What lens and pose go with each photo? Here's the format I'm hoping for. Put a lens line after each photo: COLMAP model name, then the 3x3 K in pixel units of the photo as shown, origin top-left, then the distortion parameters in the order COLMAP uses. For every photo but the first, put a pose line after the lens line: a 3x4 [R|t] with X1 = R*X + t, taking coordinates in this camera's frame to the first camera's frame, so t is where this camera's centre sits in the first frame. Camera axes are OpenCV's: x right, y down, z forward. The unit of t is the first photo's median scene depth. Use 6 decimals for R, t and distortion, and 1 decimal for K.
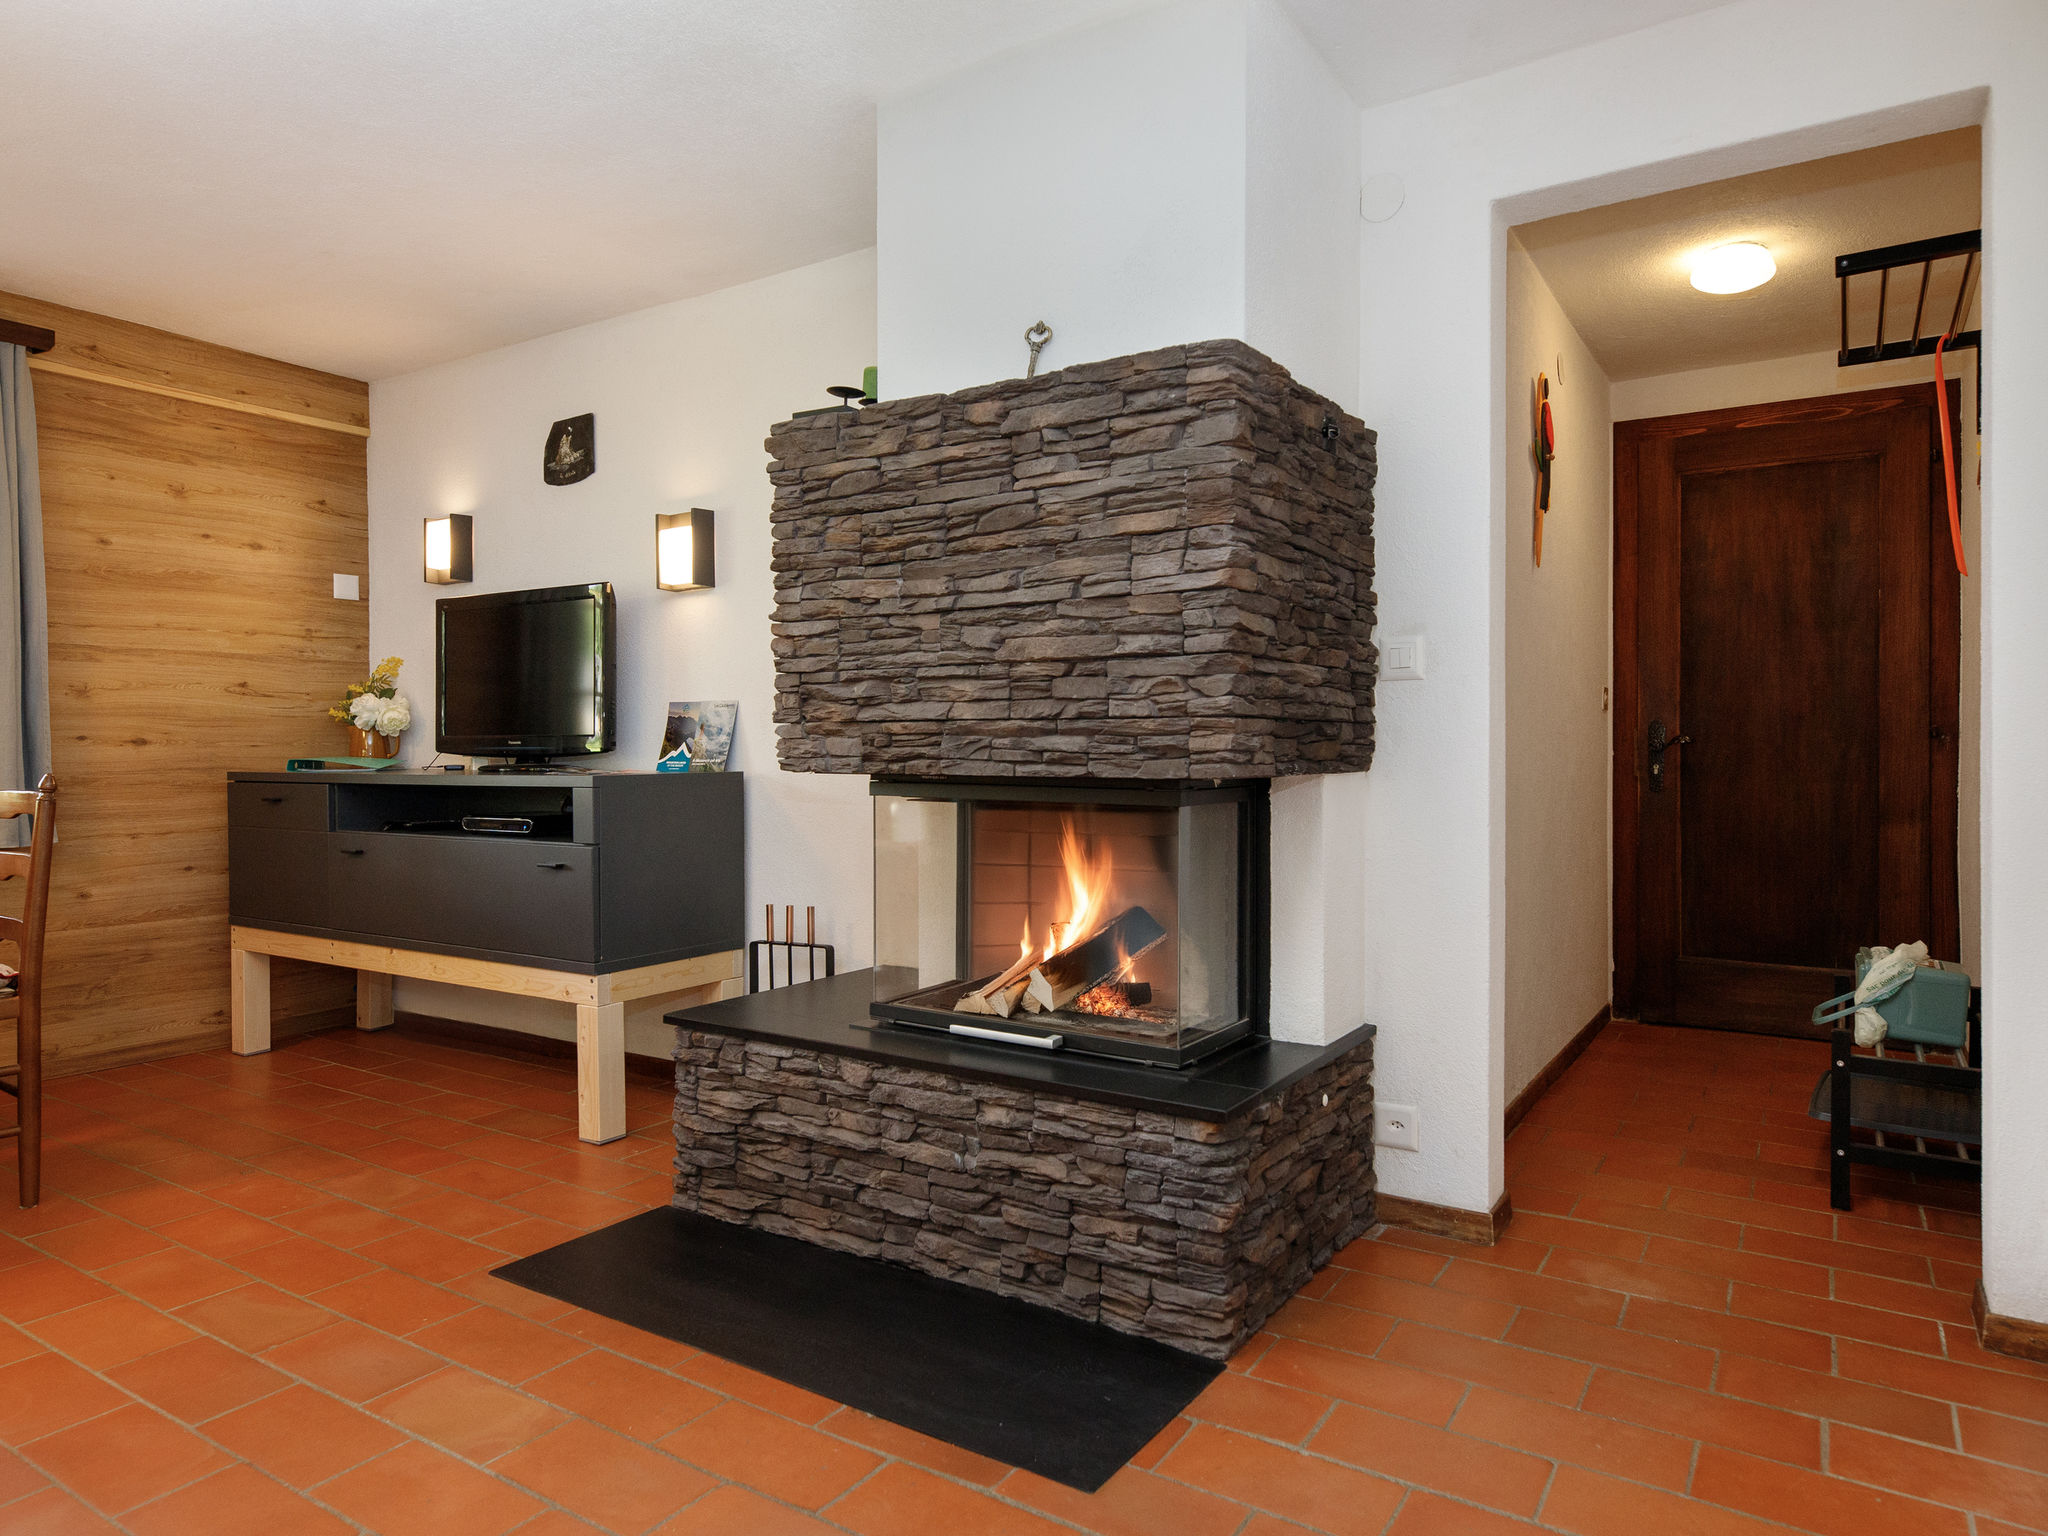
lens RADIAL K [[1313.1, 0, 1021.0], [0, 1313.1, 763.3], [0, 0, 1]] dist [0.008112, 0.000969]
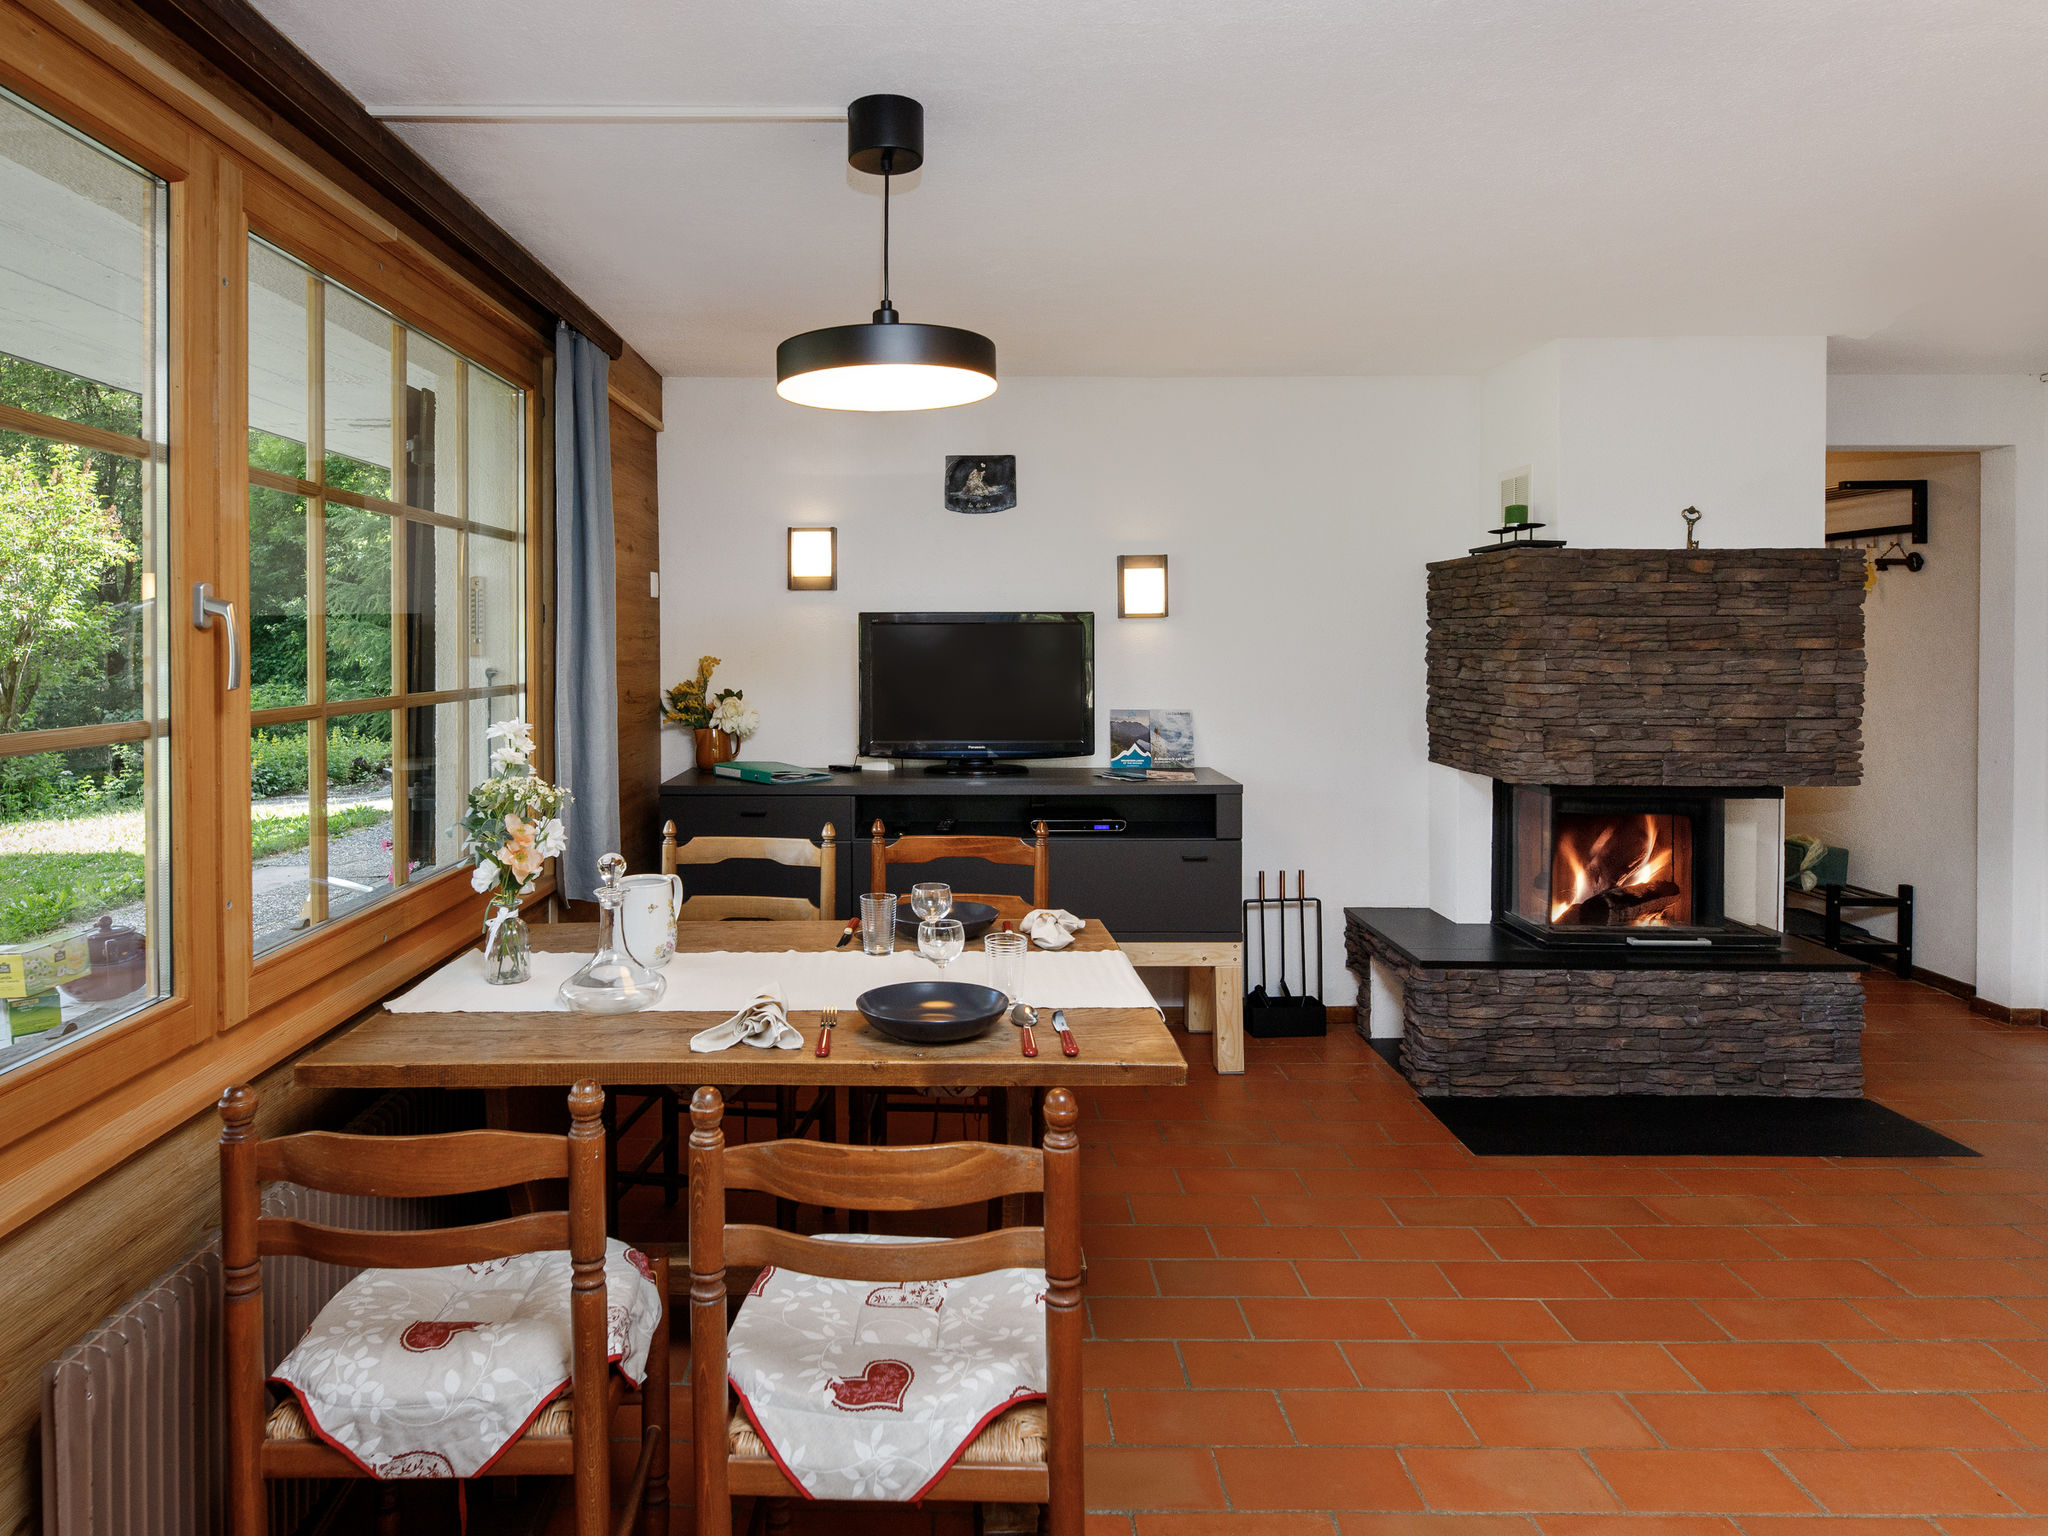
lens RADIAL K [[1261.3, 0, 1002.3], [0, 1261.3, 681.3], [0, 0, 1]] dist [0.007889, -0.001130]
pose [[0.834198, -0.015136, 0.551257, -1.579425], [0.006375, 0.999821, 0.017806, -0.151061], [-0.551428, -0.011340, 0.834146, 0.154438]]
